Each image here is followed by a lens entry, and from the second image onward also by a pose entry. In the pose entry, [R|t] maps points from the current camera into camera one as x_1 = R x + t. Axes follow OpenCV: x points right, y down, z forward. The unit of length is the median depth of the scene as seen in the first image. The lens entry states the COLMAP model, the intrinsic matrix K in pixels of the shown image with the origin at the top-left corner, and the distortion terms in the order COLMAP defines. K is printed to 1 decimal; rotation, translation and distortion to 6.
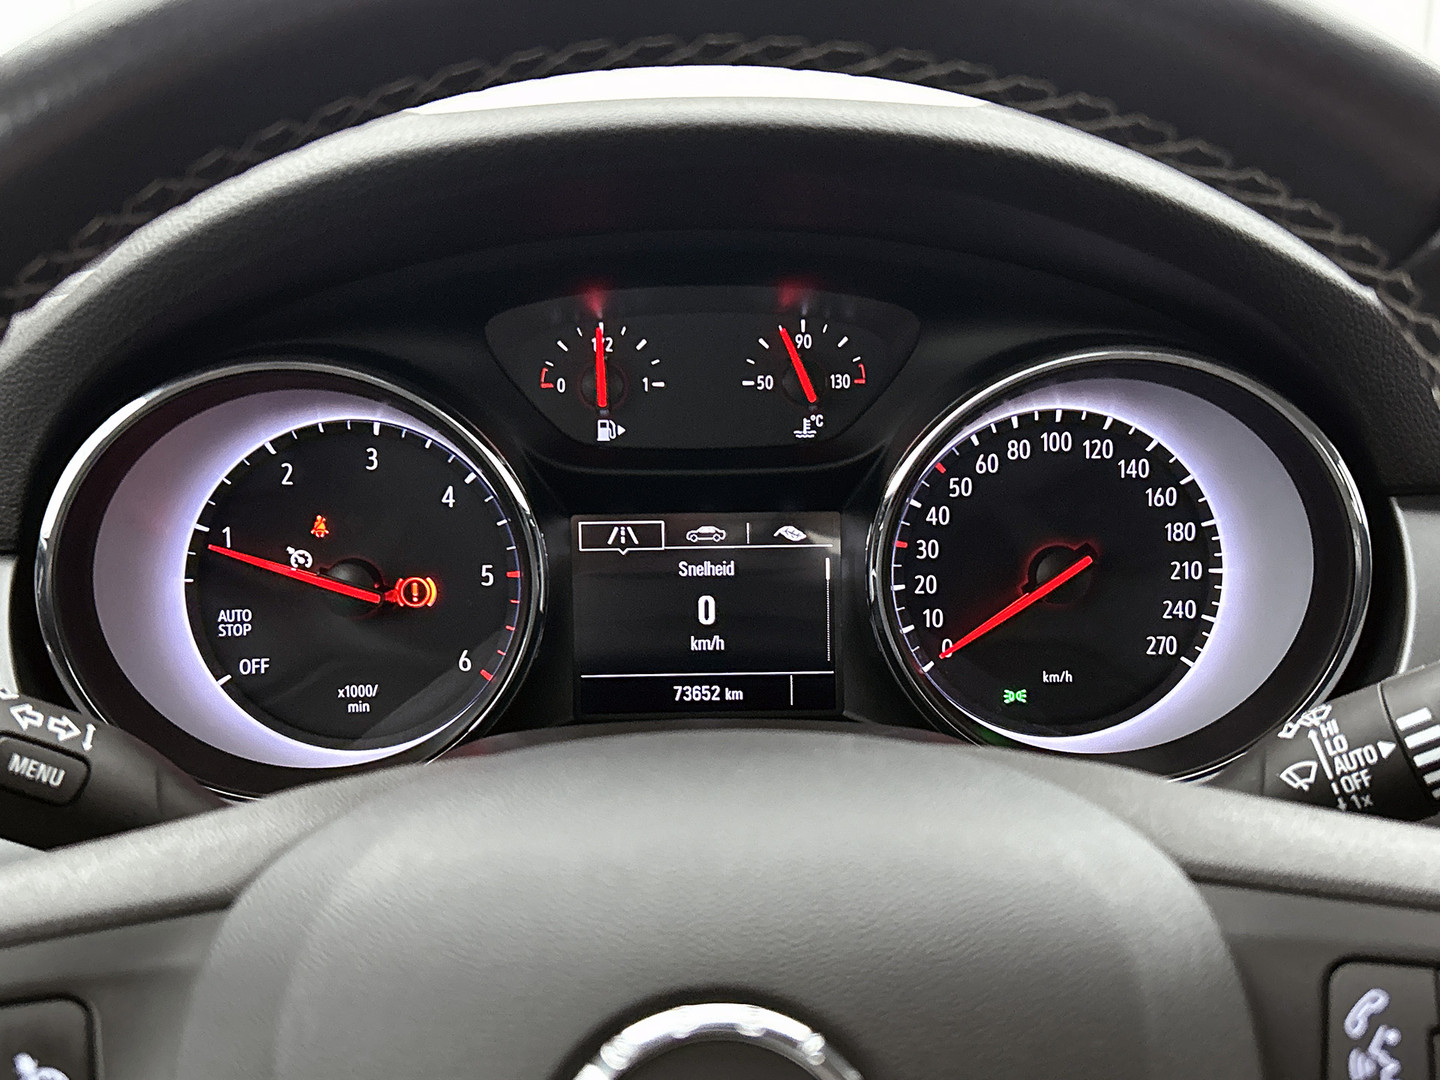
lens RADIAL K [[1949.0, 0, 714.4], [0, 1949.0, 539.7], [0, 0, 1]] dist [0.053552, 0.000000]
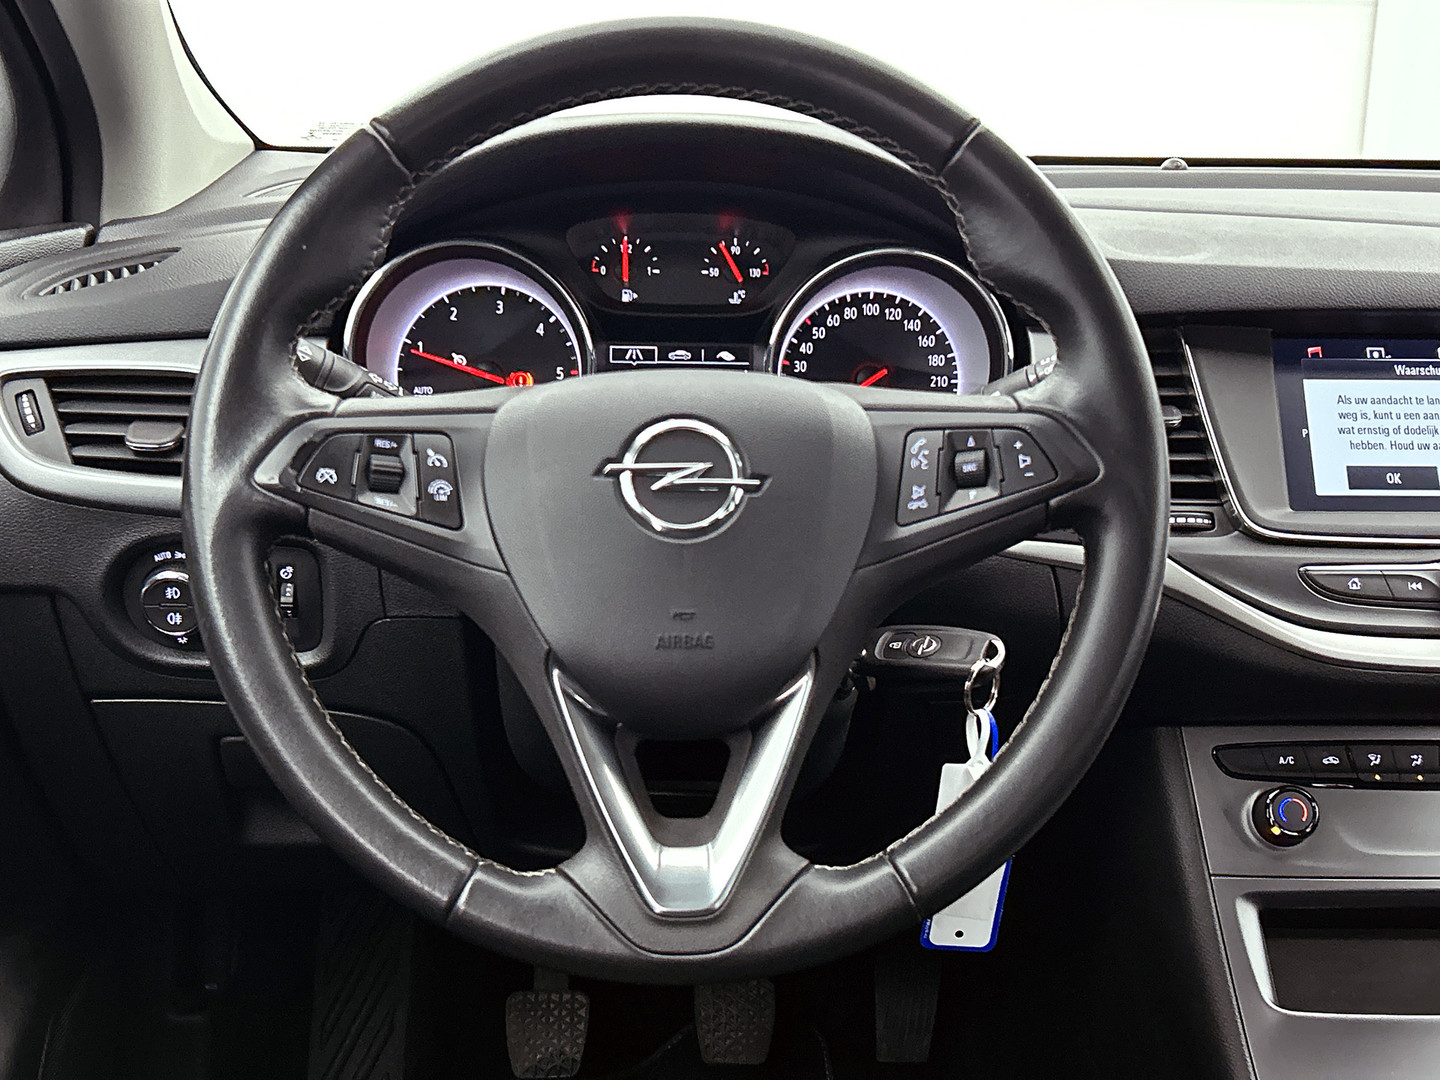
lens RADIAL K [[1754.7, 0, 720.9], [0, 1754.7, 540.8], [0, 0, 1]] dist [-0.062539, 0.000000]
pose [[0.999399, 0.026168, 0.022756, 0.001483], [-0.026159, 0.999658, -0.000708, 0.174829], [-0.022767, 0.000112, 0.999741, -0.658413]]
